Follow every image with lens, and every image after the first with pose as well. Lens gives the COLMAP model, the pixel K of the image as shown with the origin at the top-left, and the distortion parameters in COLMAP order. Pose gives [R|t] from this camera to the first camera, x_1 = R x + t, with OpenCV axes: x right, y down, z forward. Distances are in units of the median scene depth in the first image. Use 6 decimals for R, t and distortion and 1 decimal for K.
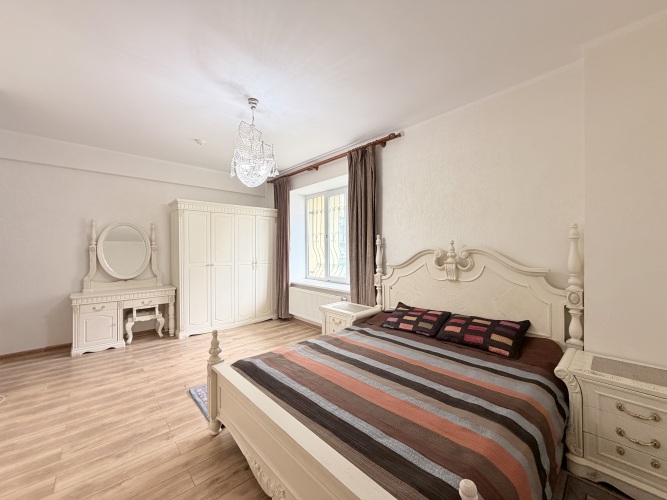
lens RADIAL K [[265.9, 0, 332.3], [0, 265.9, 248.8], [0, 0, 1]] dist [-0.001424, -0.000642]
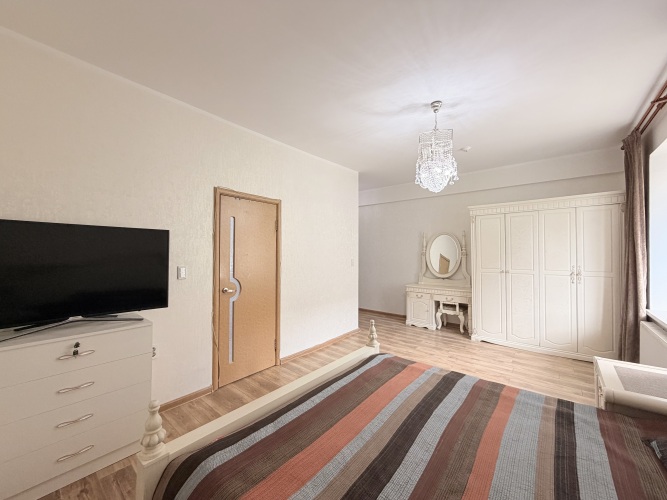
lens RADIAL K [[265.9, 0, 333.0], [0, 265.9, 249.7], [0, 0, 1]] dist [-0.001424, -0.000642]
pose [[0.136197, -0.005637, -0.990666, 0.411972], [0.001415, 0.999984, -0.005495, -0.012352], [0.990681, -0.000653, 0.136203, 0.333577]]
